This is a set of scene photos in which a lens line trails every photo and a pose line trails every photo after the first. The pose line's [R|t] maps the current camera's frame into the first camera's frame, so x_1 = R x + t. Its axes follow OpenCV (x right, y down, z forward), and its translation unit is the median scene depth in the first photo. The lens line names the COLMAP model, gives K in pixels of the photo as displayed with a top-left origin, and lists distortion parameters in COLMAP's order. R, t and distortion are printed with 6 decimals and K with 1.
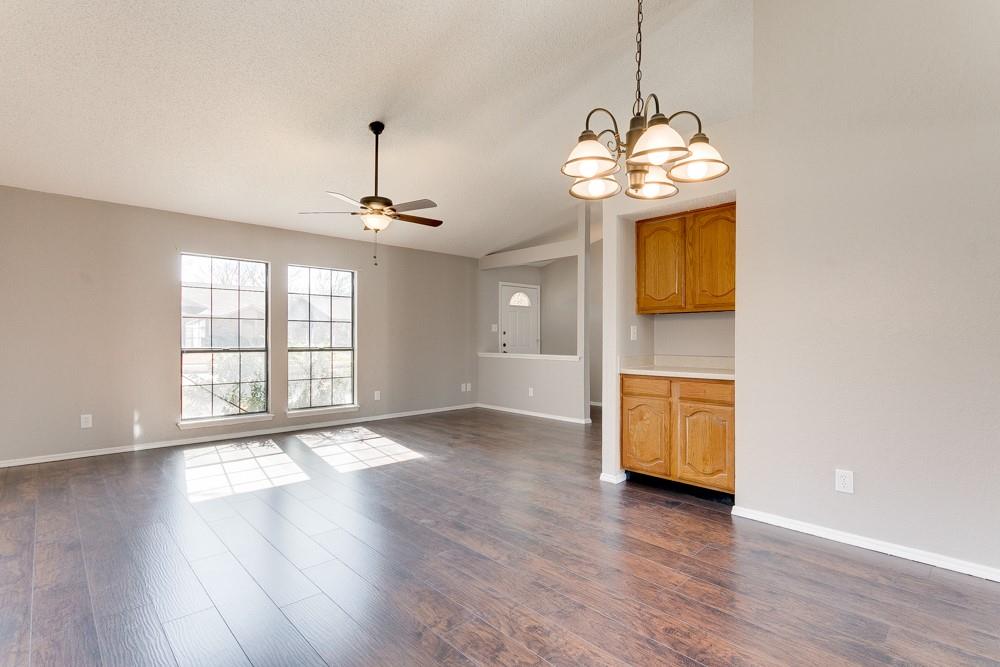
lens RADIAL K [[506.8, 0, 500.0], [0, 506.8, 333.5], [0, 0, 1]] dist [0.001577, -0.000051]
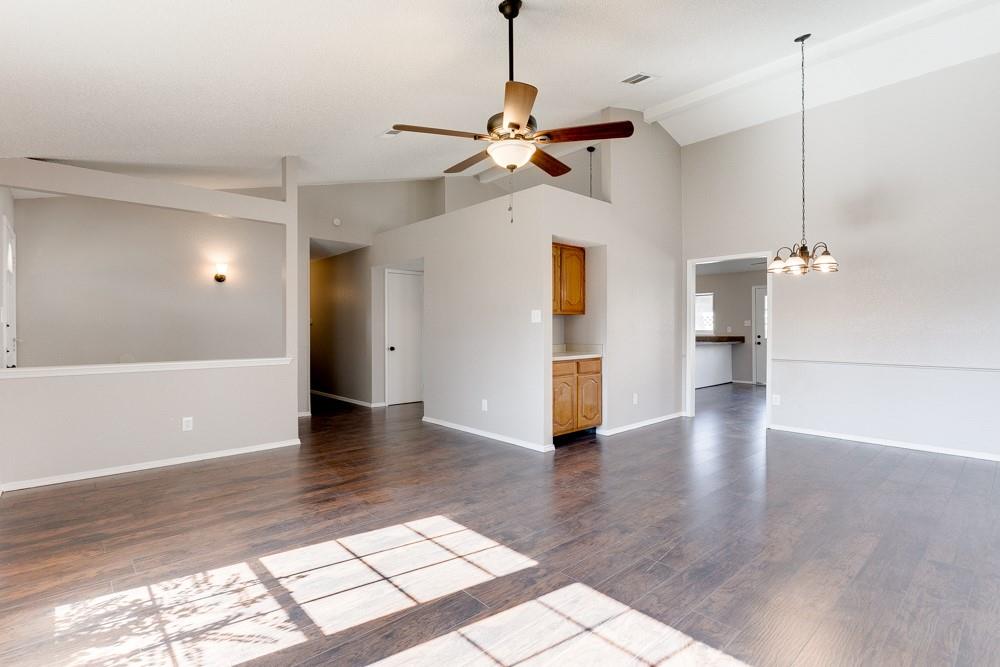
lens RADIAL K [[476.8, 0, 498.5], [0, 476.8, 335.9], [0, 0, 1]] dist [0.000596, -0.000507]
pose [[-0.001919, -0.006108, 0.999980, -0.936865], [0.006605, 0.999959, 0.006120, 0.009249], [-0.999976, 0.006616, -0.001879, 1.135067]]
